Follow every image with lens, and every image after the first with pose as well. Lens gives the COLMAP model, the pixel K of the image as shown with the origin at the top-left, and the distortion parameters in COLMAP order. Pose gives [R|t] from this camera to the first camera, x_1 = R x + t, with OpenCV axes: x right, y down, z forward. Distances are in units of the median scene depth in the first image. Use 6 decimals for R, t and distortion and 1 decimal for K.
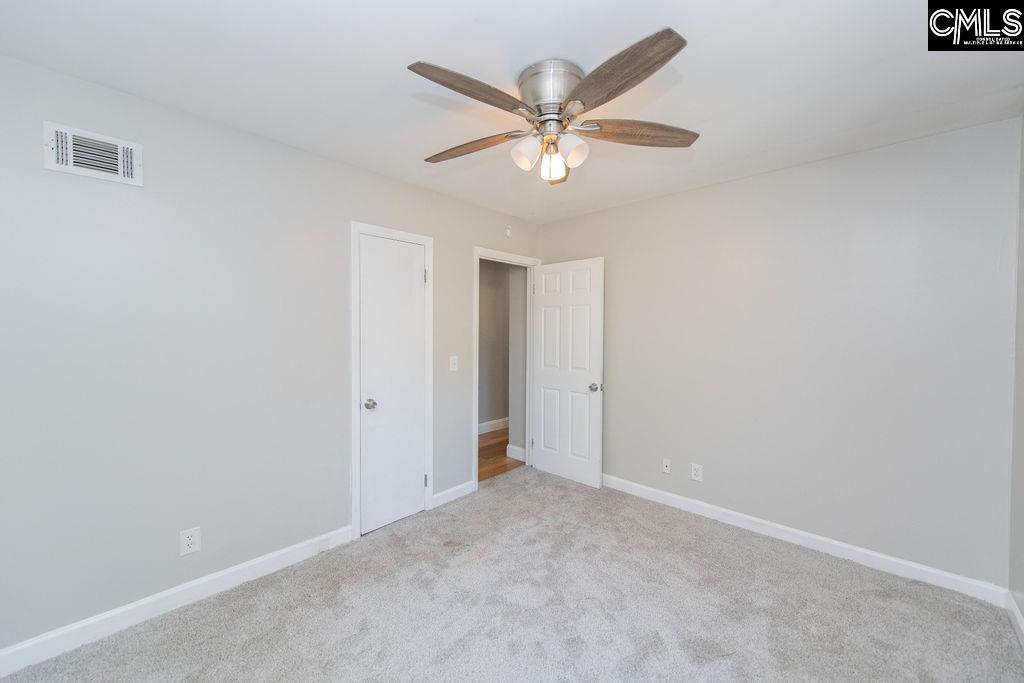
lens RADIAL K [[396.5, 0, 514.5], [0, 396.5, 337.4], [0, 0, 1]] dist [-0.000597, -0.000171]
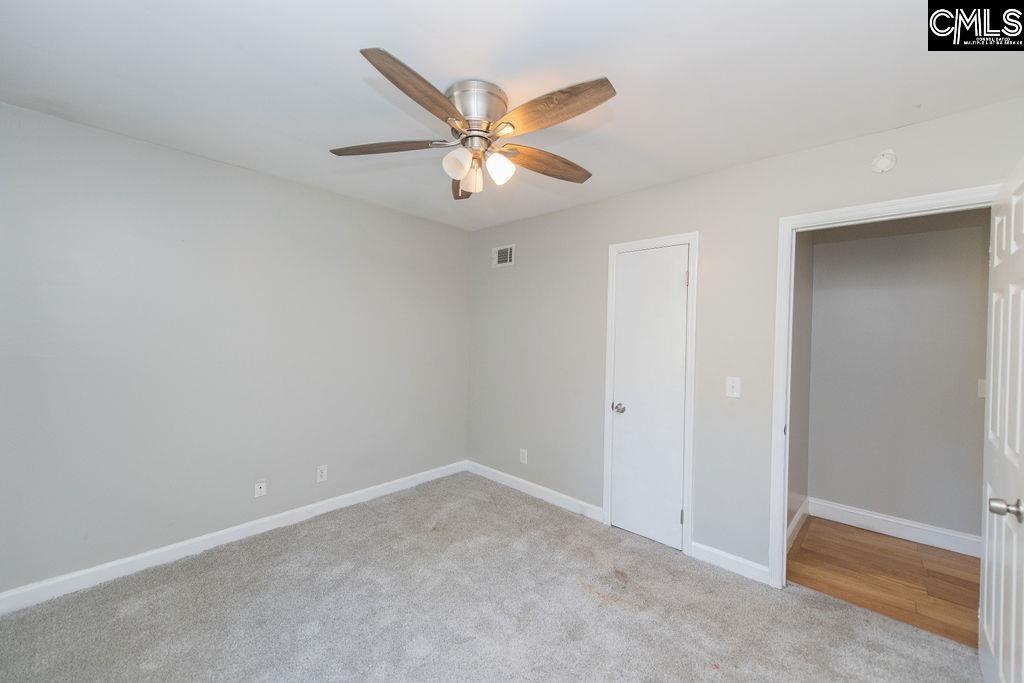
lens RADIAL K [[405.5, 0, 510.6], [0, 405.5, 336.3], [0, 0, 1]] dist [0.000136, -0.000176]
pose [[-0.020940, -0.002979, -0.999776, 0.761303], [-0.040128, 0.999192, -0.002137, -0.013460], [0.998975, 0.040075, -0.021042, 0.730382]]
